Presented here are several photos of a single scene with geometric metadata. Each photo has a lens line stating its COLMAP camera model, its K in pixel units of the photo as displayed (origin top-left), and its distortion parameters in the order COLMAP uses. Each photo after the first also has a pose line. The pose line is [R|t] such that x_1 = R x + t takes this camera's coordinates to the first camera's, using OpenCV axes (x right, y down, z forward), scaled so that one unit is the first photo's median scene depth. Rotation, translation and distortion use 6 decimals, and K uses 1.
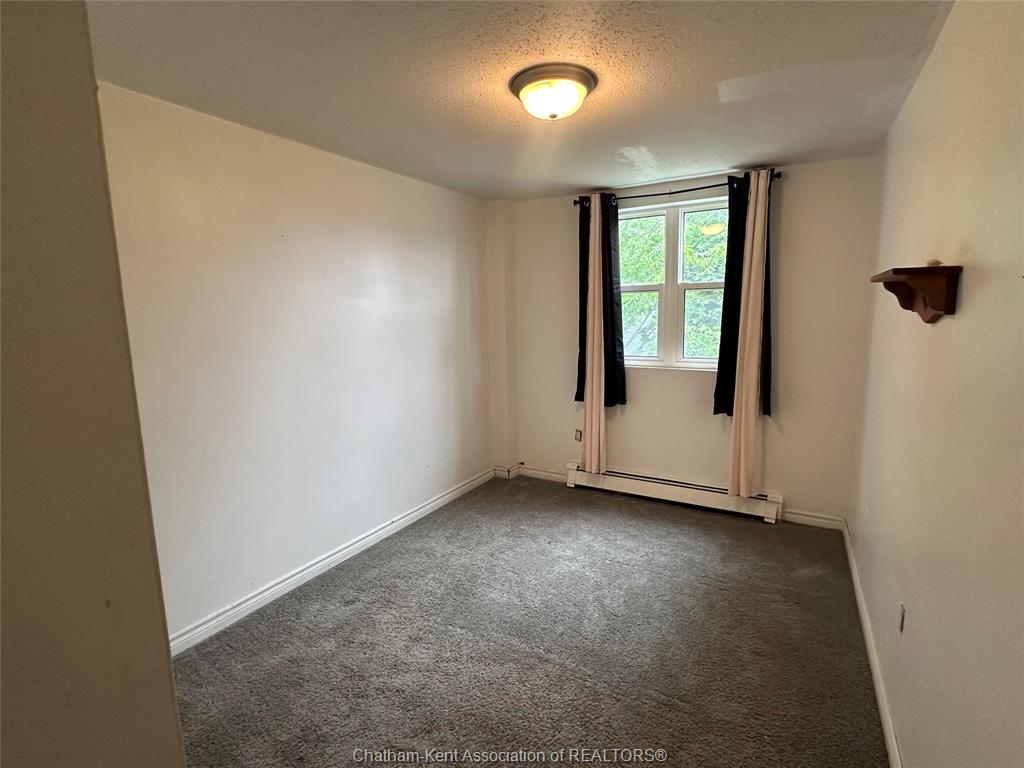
lens RADIAL K [[491.5, 0, 512.2], [0, 491.5, 381.8], [0, 0, 1]] dist [0.002273, 0.000395]
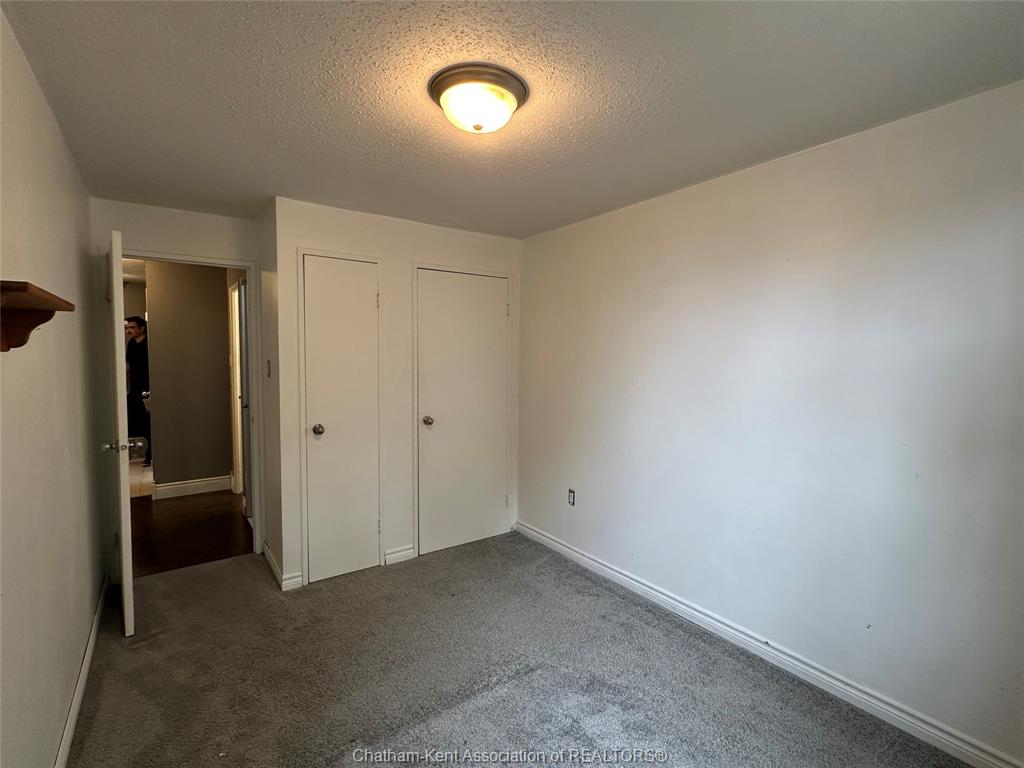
lens RADIAL K [[491.5, 0, 512.0], [0, 491.5, 383.4], [0, 0, 1]] dist [0.002273, 0.000395]
pose [[-0.422899, 0.060413, -0.904161, 0.584102], [-0.131551, 0.983112, 0.127218, -0.137494], [0.896577, 0.172743, -0.407810, 0.984476]]
